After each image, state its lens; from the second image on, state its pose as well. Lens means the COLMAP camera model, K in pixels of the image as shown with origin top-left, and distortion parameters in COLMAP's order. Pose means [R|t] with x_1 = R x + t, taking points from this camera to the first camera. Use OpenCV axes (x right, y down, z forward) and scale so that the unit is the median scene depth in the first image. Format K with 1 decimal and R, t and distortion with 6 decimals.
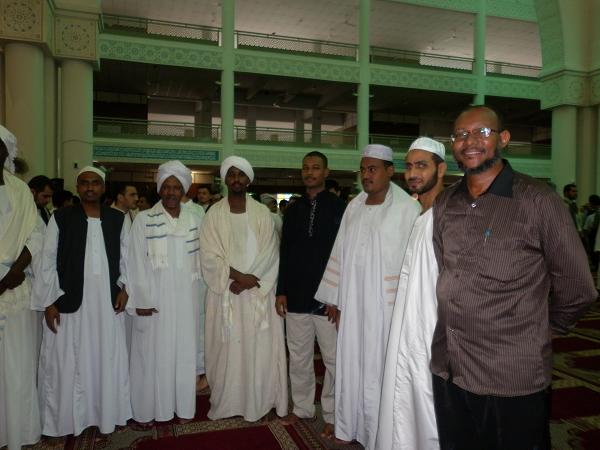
lens RADIAL K [[504.3, 0, 300.0], [0, 504.3, 225.0], [0, 0, 1]] dist [-0.003602, 0.008043]
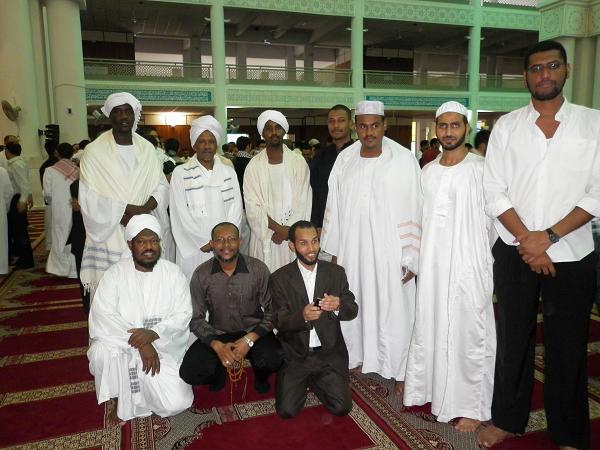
lens RADIAL K [[506.1, 0, 300.0], [0, 506.1, 225.0], [0, 0, 1]] dist [-0.001274, 0.020589]
pose [[0.999568, -0.024320, 0.016480, -0.010186], [0.022181, 0.992591, 0.119458, -0.002863], [-0.019263, -0.119041, 0.992702, -0.012209]]
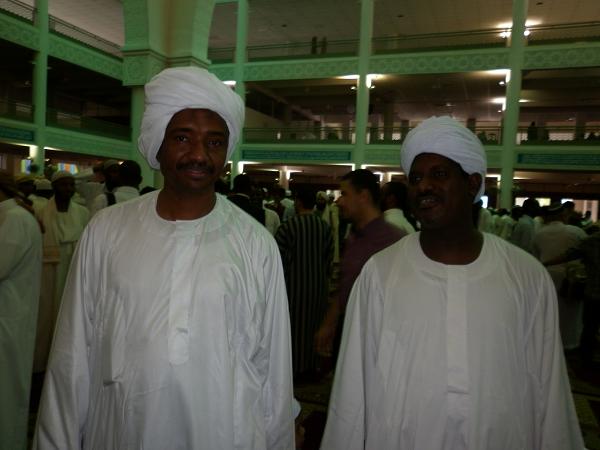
lens RADIAL K [[504.9, 0, 300.0], [0, 504.9, 225.0], [0, 0, 1]] dist [-0.003043, 0.015451]
pose [[0.628628, -0.011945, 0.777614, -0.045220], [-0.025238, 0.999042, 0.035748, -0.008667], [-0.777296, -0.042098, 0.627724, 0.121229]]
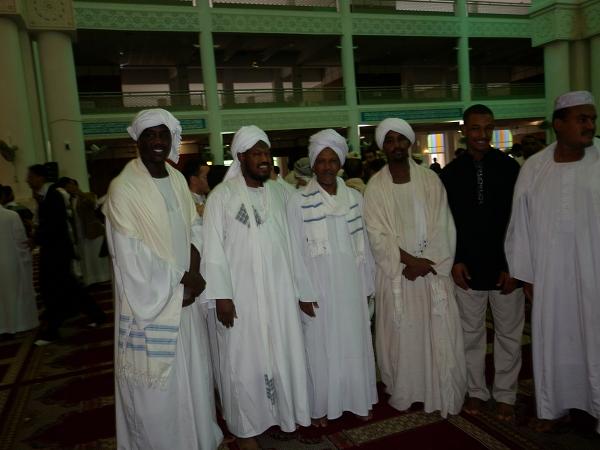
lens RADIAL K [[507.8, 0, 300.0], [0, 507.8, 225.0], [0, 0, 1]] dist [-0.026215, 0.062989]
pose [[0.994292, -0.095920, 0.046714, -0.043738], [0.092056, 0.992628, 0.078841, -0.004763], [-0.053932, -0.074091, 0.995792, 0.015154]]
